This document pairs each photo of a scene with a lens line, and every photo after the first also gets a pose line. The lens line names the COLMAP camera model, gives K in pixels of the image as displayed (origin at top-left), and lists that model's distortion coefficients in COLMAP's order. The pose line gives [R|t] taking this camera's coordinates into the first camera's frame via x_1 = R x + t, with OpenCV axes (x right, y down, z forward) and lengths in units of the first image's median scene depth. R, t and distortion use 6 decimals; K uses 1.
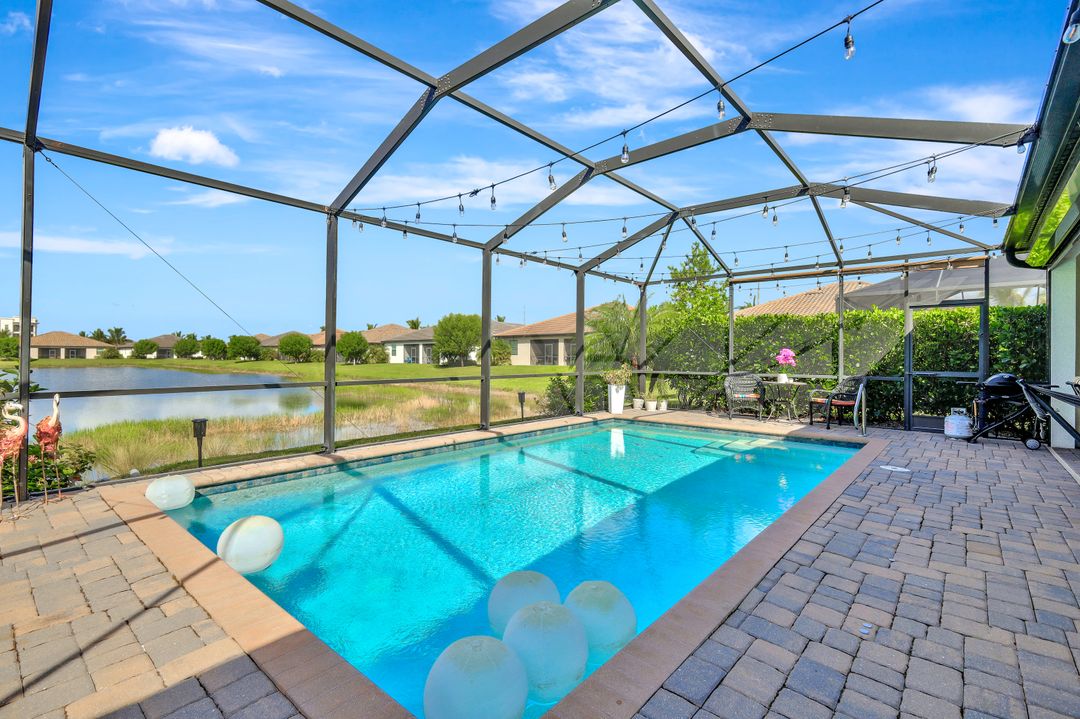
lens RADIAL K [[499.0, 0, 546.8], [0, 499.0, 357.9], [0, 0, 1]] dist [0.004391, 0.000114]
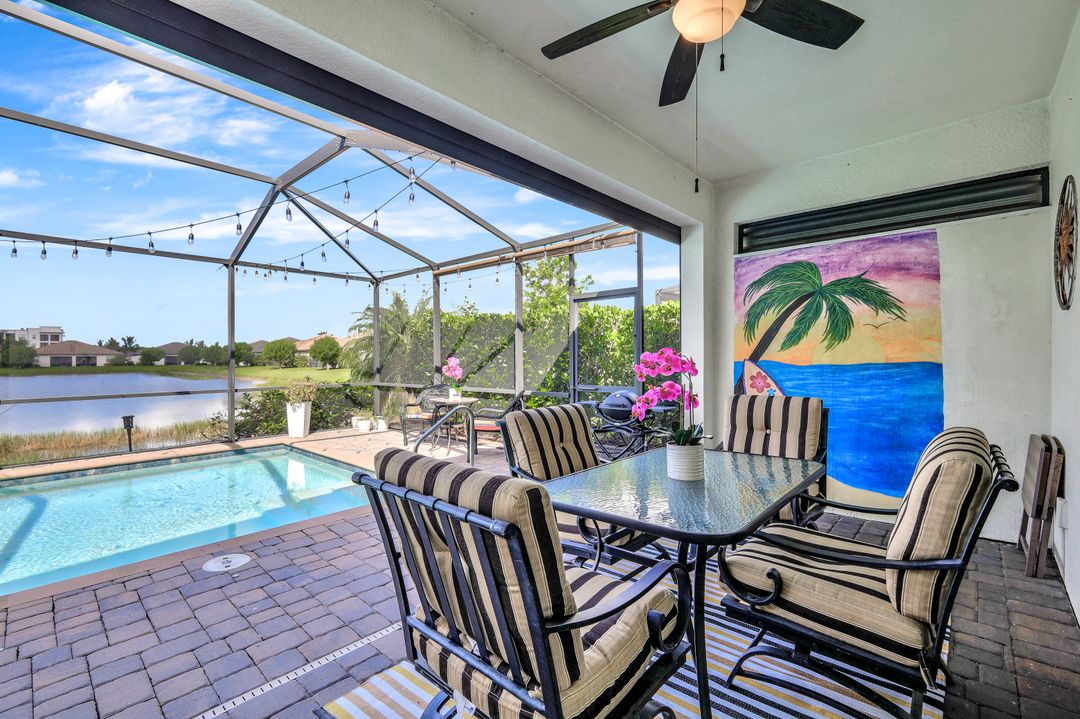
lens RADIAL K [[475.5, 0, 537.9], [0, 475.5, 358.1], [0, 0, 1]] dist [-0.002842, -0.001395]
pose [[0.999793, -0.014678, -0.014069, 0.436819], [0.014665, 0.999892, -0.001066, -0.009490], [0.014083, 0.000860, 0.999900, 0.177565]]
